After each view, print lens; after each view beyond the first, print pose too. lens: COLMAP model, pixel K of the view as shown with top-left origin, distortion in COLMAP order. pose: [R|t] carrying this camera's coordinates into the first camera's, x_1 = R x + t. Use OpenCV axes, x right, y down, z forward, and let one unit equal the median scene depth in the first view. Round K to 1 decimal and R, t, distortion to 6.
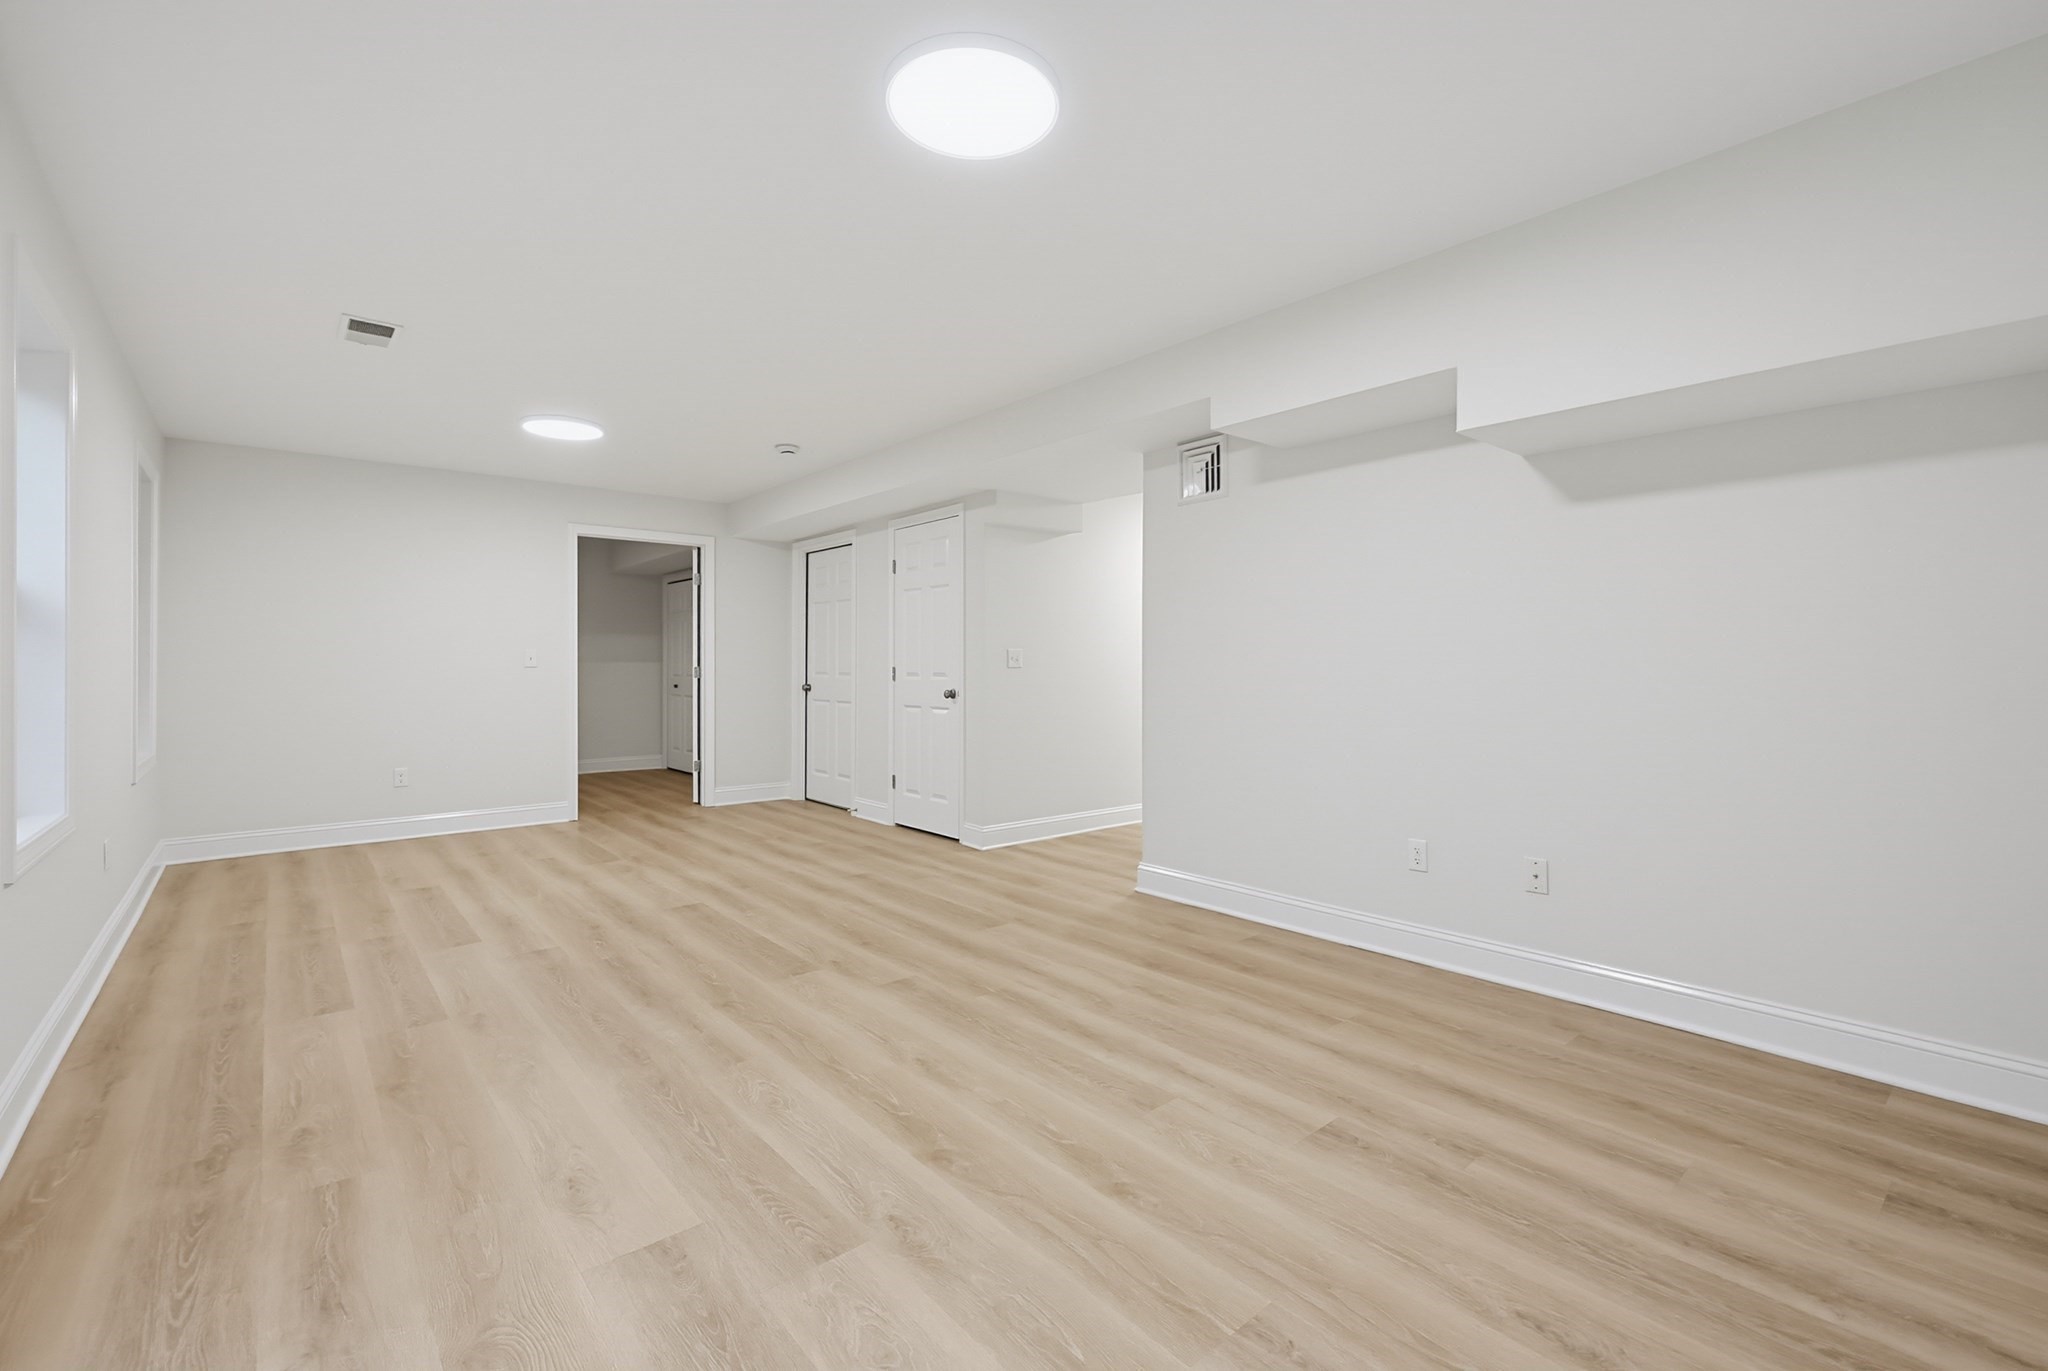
lens RADIAL K [[890.3, 0, 1021.7], [0, 890.3, 649.7], [0, 0, 1]] dist [0.002677, 0.001456]
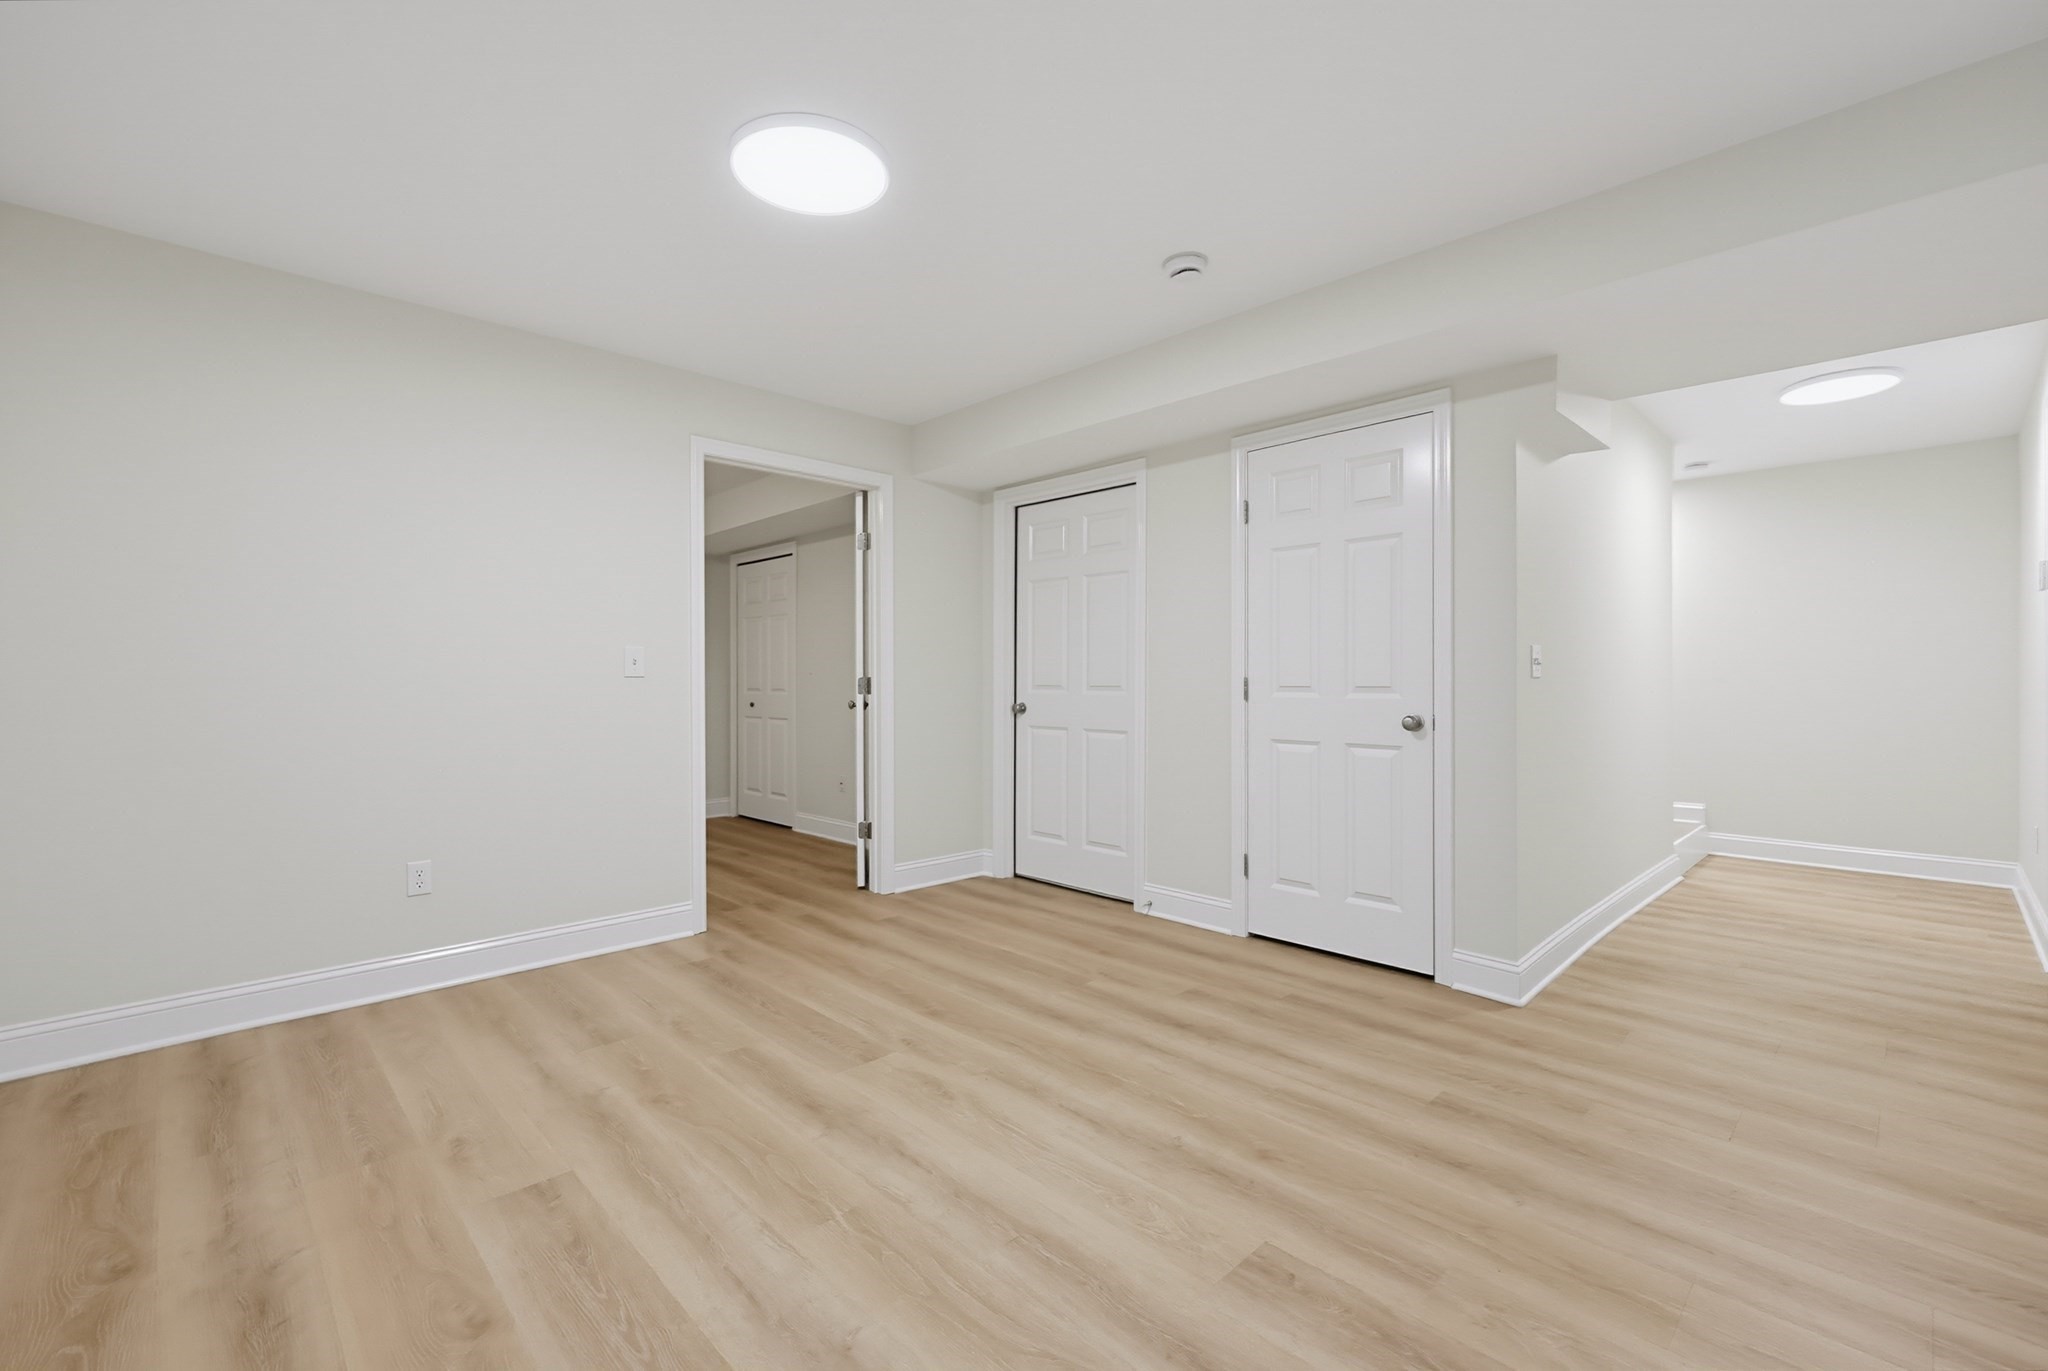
lens RADIAL K [[890.3, 0, 1027.9], [0, 890.3, 674.5], [0, 0, 1]] dist [0.002677, 0.001456]
pose [[0.997601, -0.000674, 0.069219, -0.336741], [-0.000294, 0.999902, 0.013971, 0.009121], [-0.069221, -0.013958, 0.997504, 0.403009]]
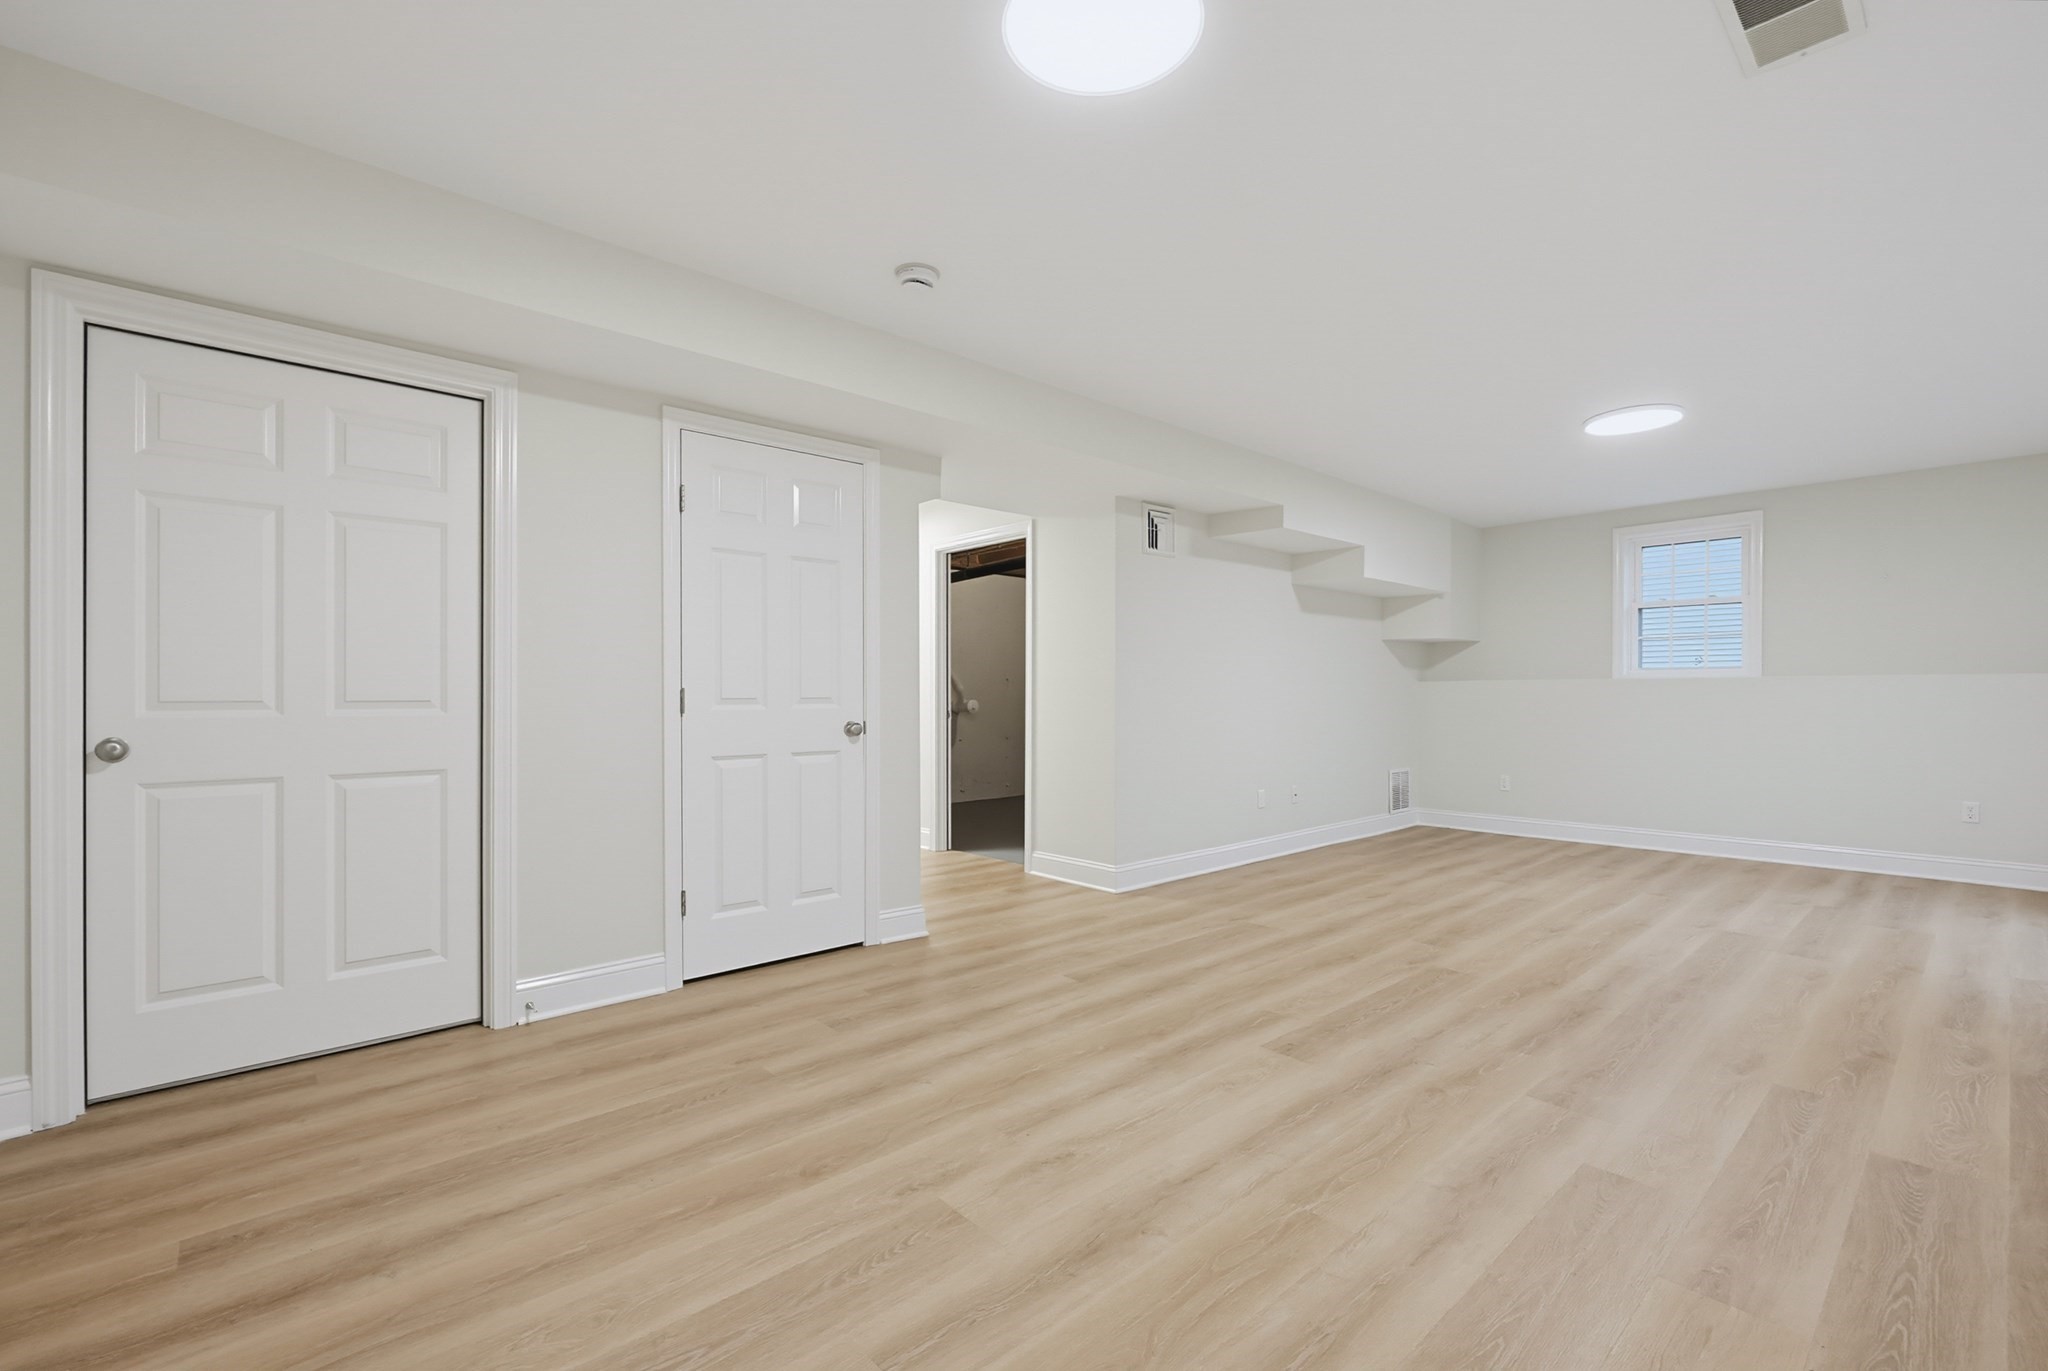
lens RADIAL K [[890.3, 0, 1033.8], [0, 890.3, 700.3], [0, 0, 1]] dist [0.002677, 0.001456]
pose [[-0.041913, -0.009829, 0.999073, -0.686340], [-0.021238, 0.999734, 0.008945, 0.017164], [-0.998896, -0.020844, -0.042111, 0.816722]]
